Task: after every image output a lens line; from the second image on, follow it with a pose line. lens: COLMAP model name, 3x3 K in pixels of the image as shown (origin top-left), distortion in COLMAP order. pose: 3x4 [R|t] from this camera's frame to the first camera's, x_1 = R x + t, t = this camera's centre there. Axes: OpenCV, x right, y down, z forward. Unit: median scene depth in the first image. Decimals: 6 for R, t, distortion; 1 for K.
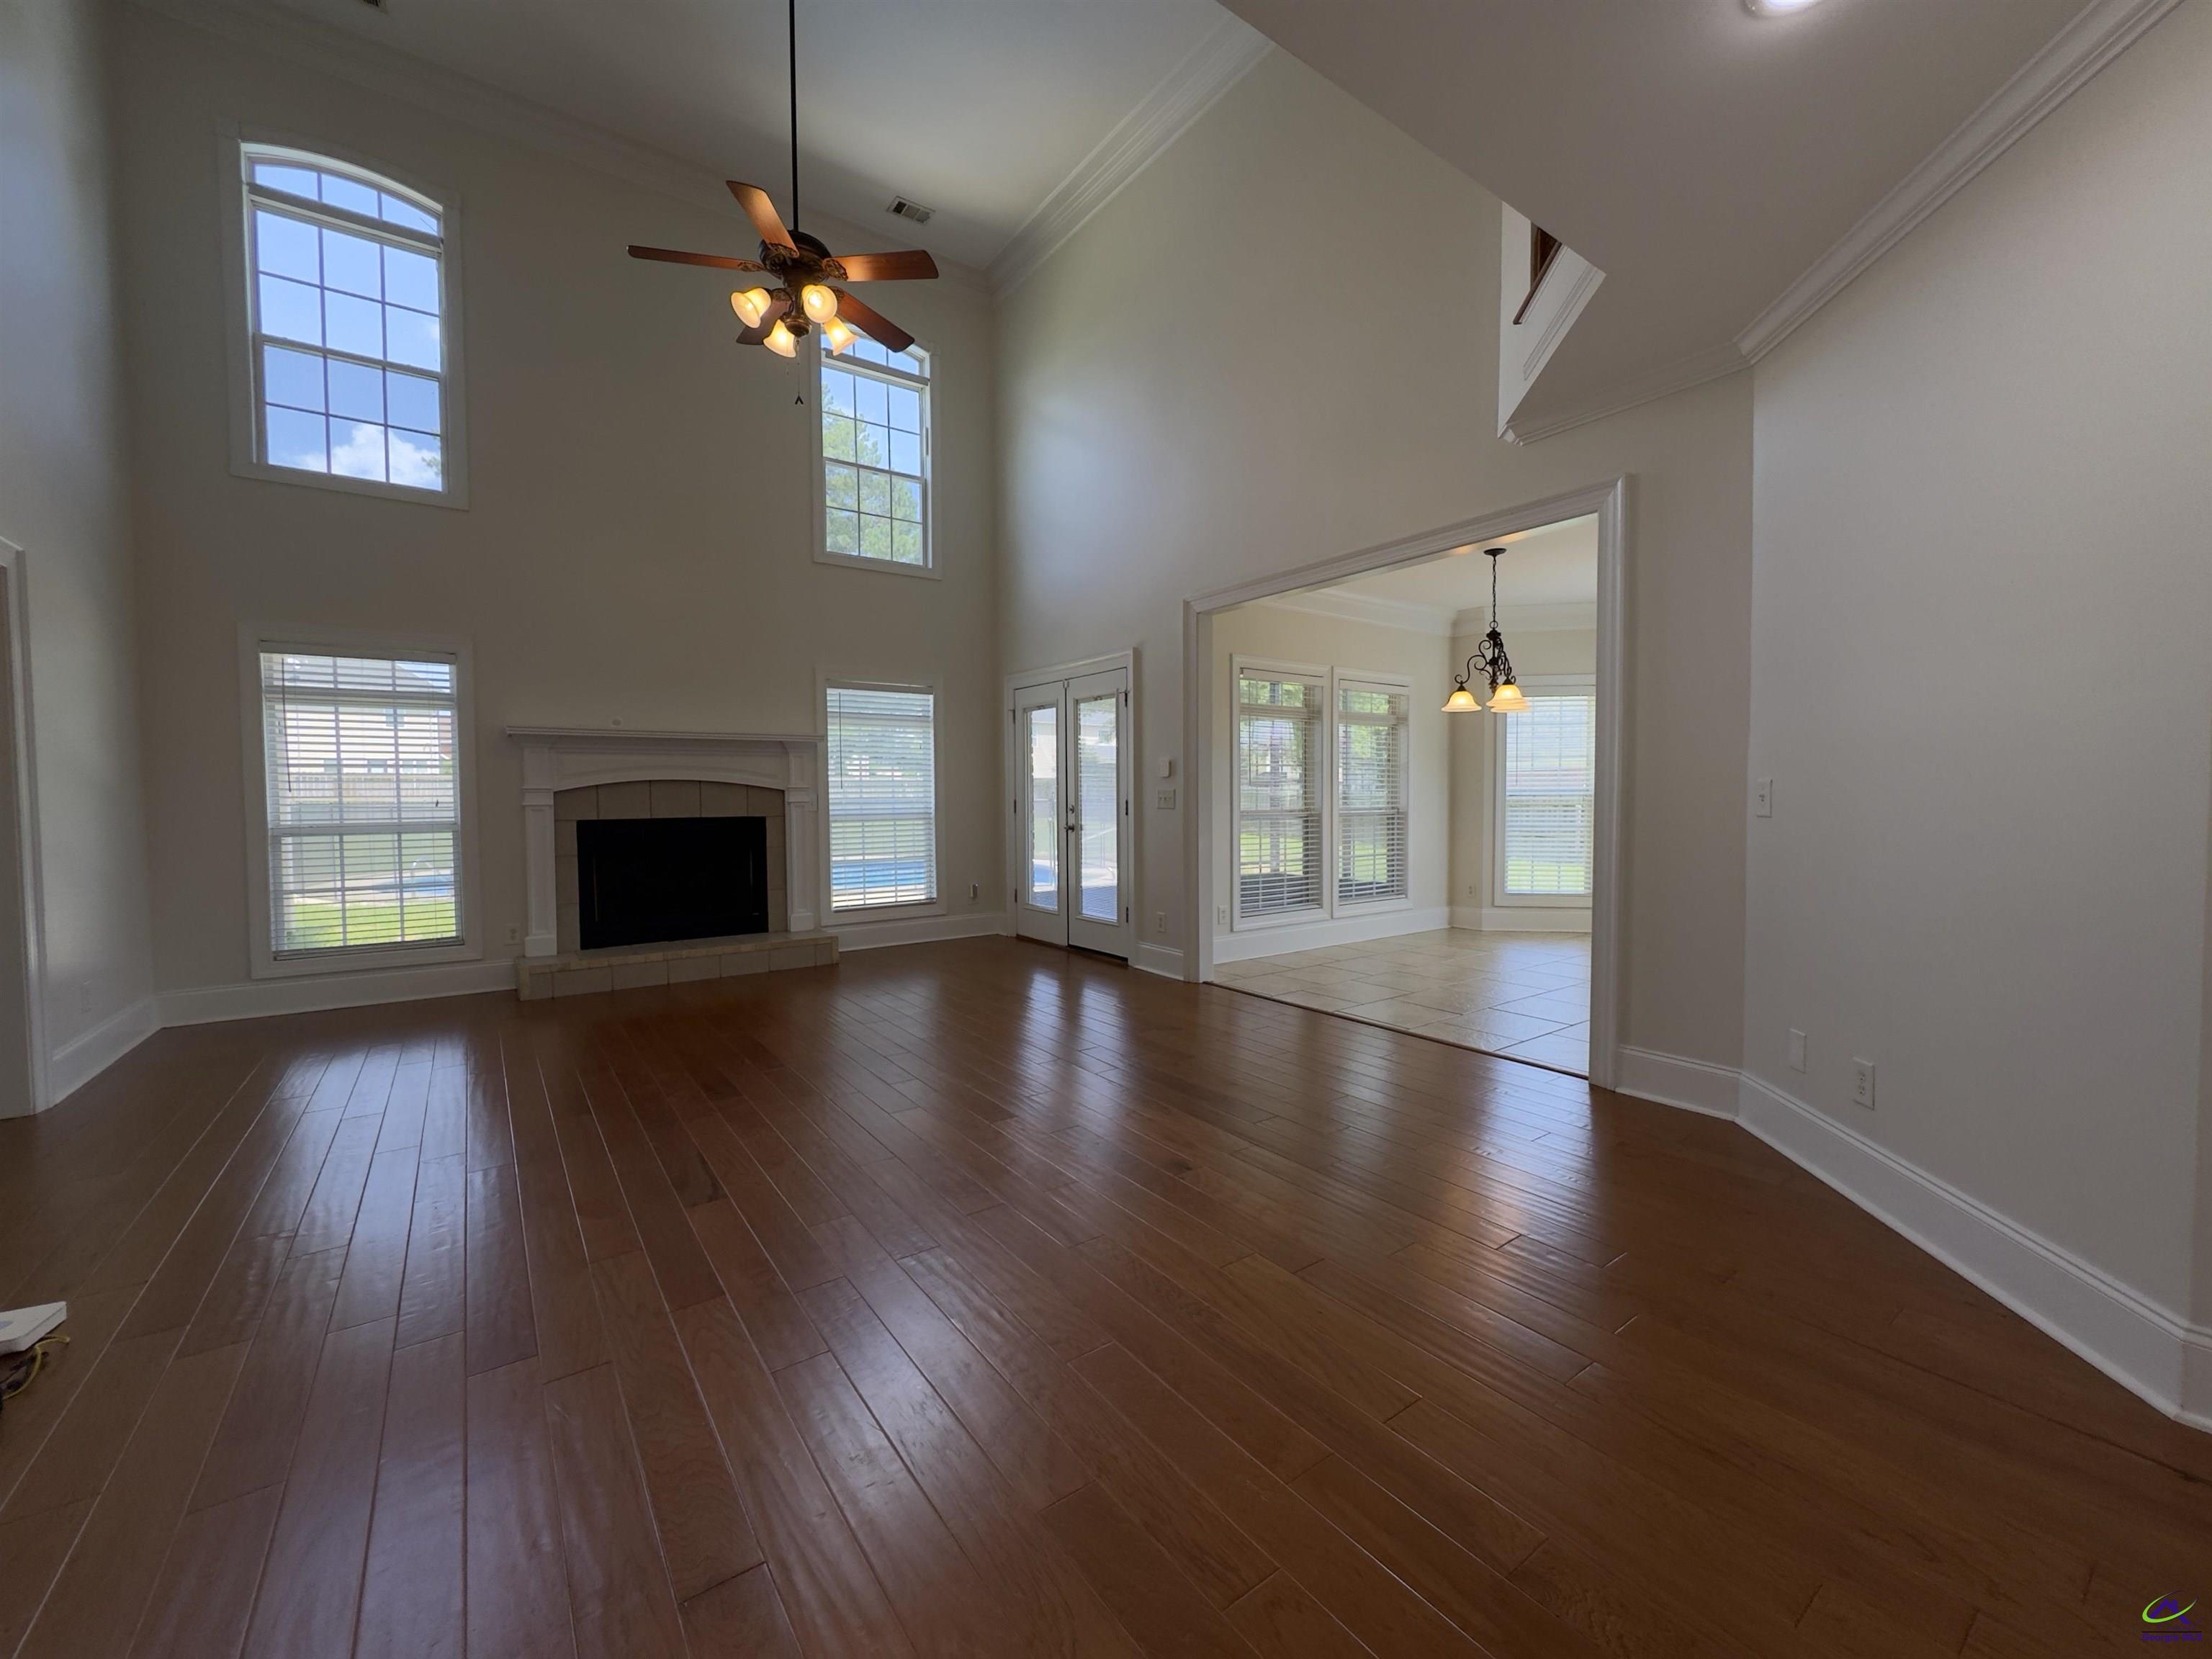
lens RADIAL K [[879.6, 0, 1109.0], [0, 879.6, 828.1], [0, 0, 1]] dist [-0.002528, 0.000575]
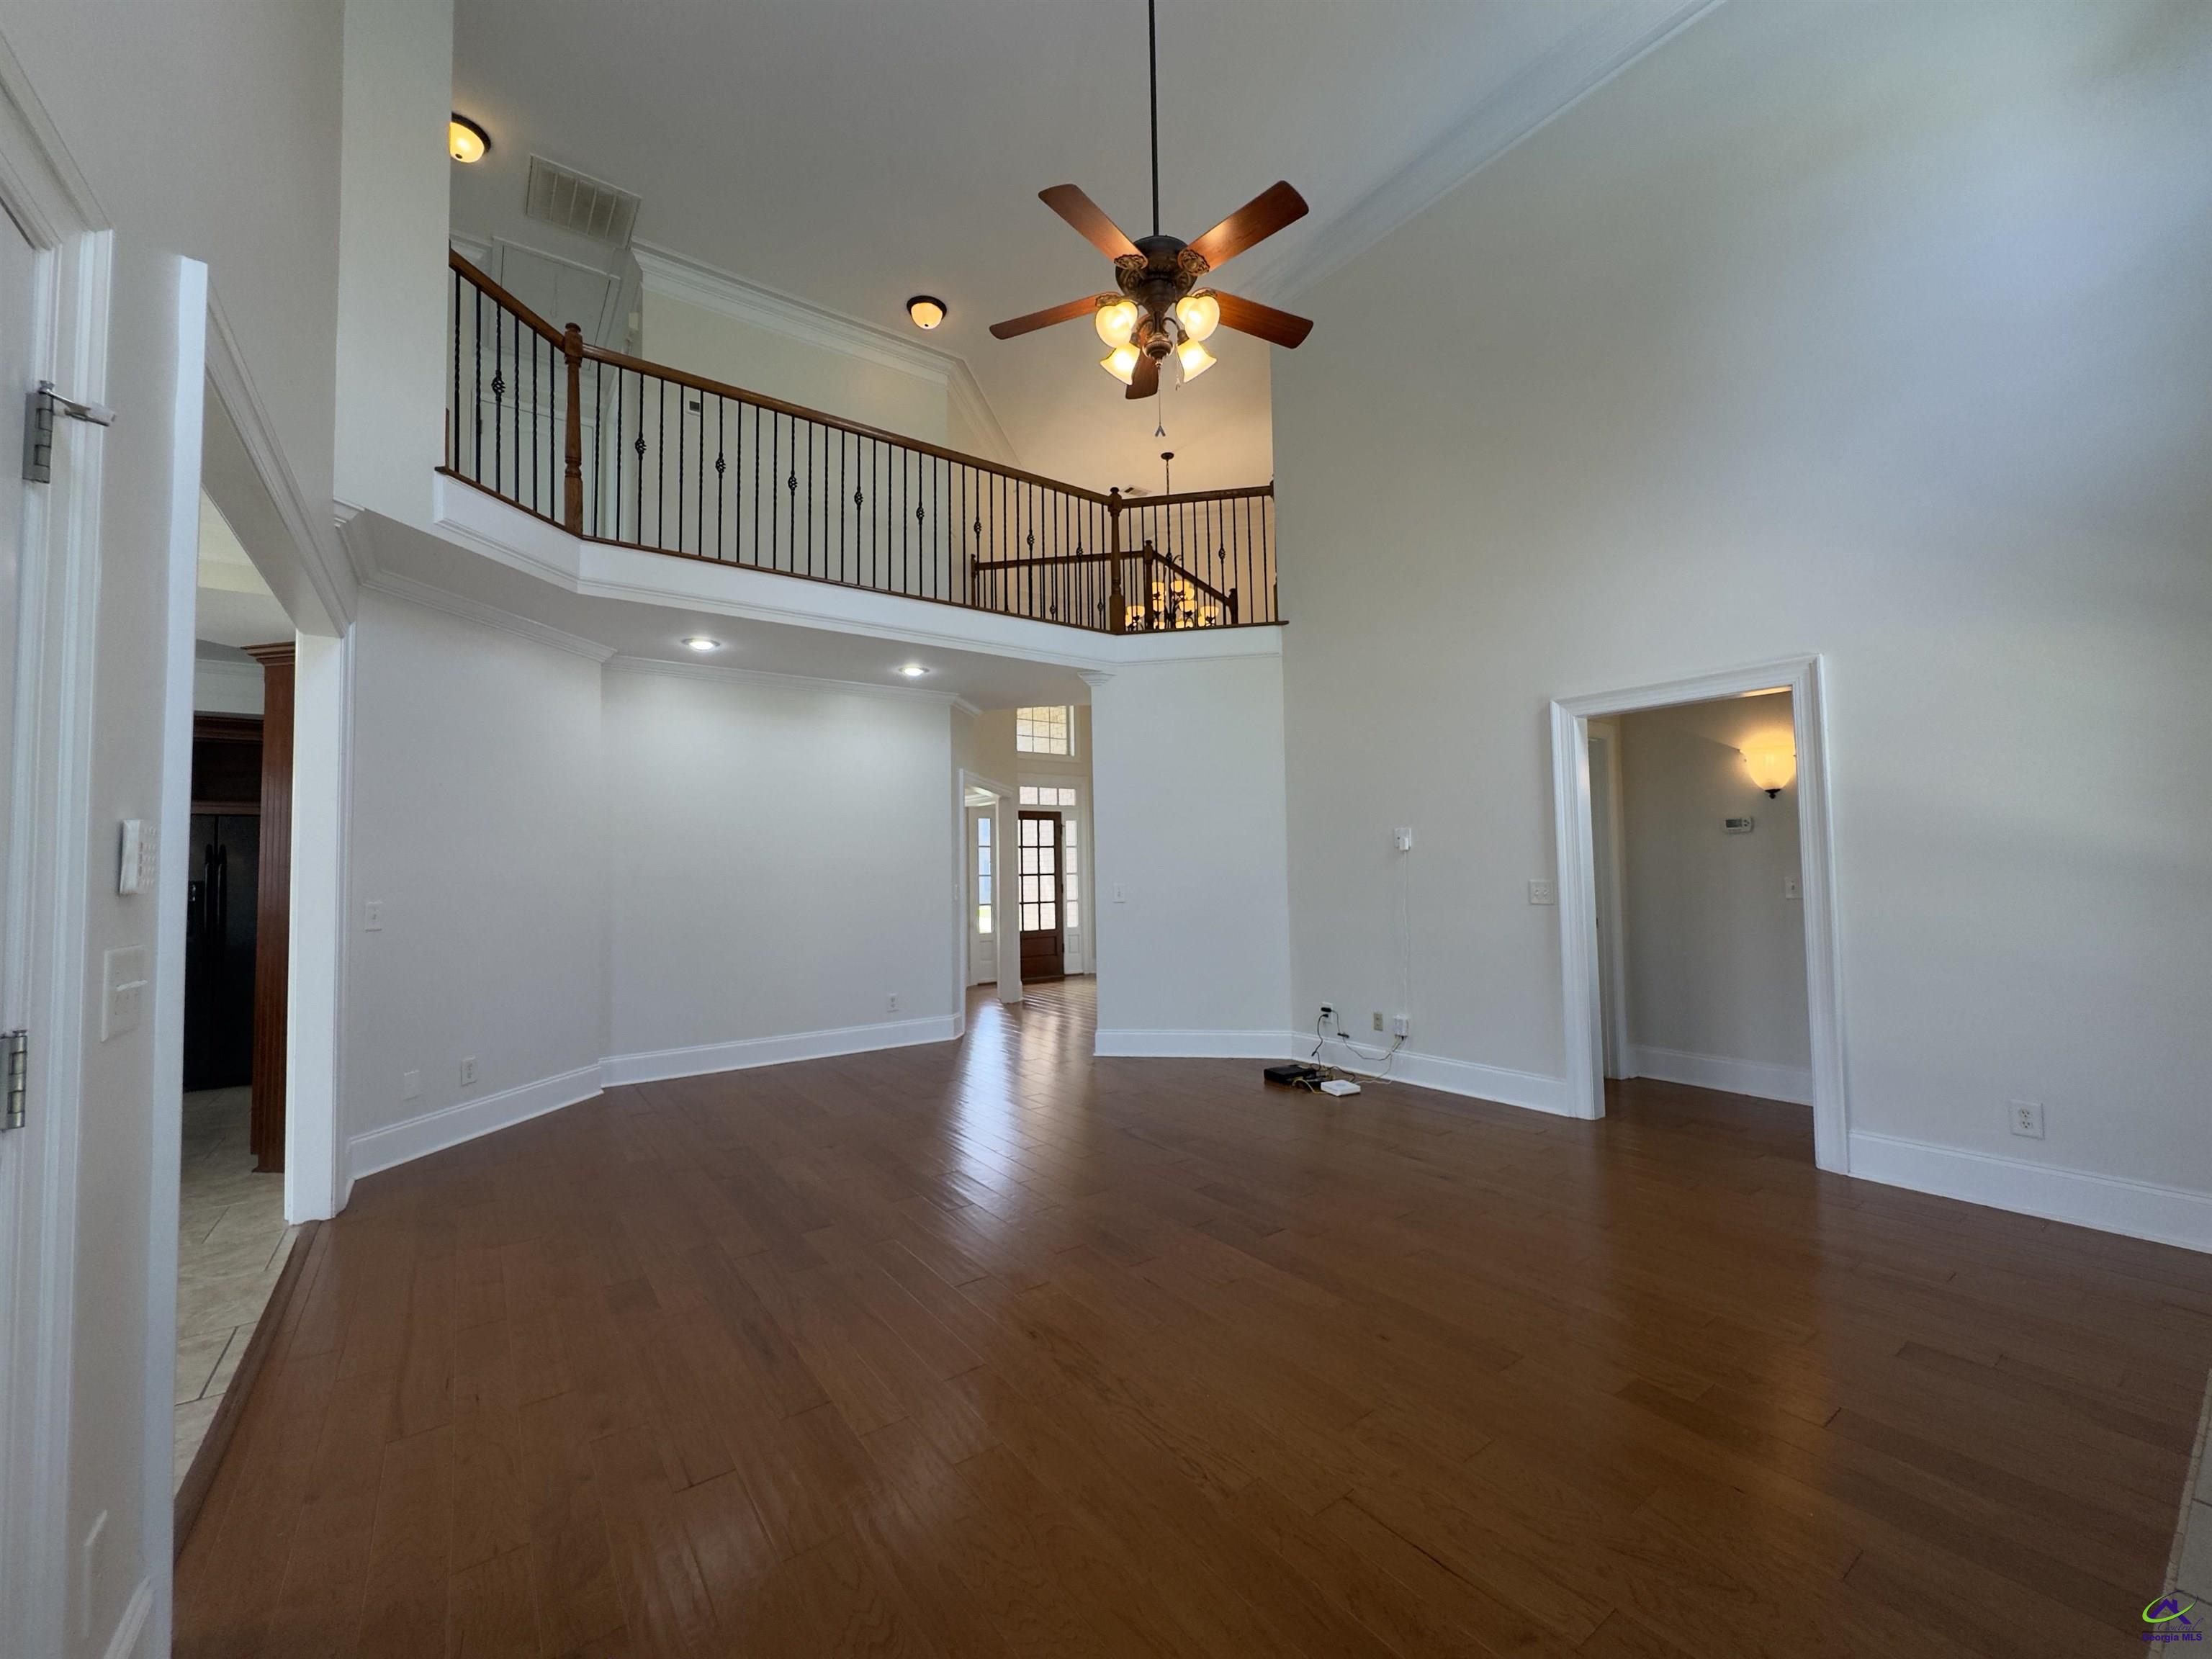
lens RADIAL K [[879.6, 0, 1109.0], [0, 879.6, 828.1], [0, 0, 1]] dist [-0.002528, 0.000575]
pose [[-0.999768, 0.021533, 0.001046, -0.183960], [0.021525, 0.999741, -0.007341, -0.065346], [-0.001204, -0.007317, -0.999973, 1.156495]]
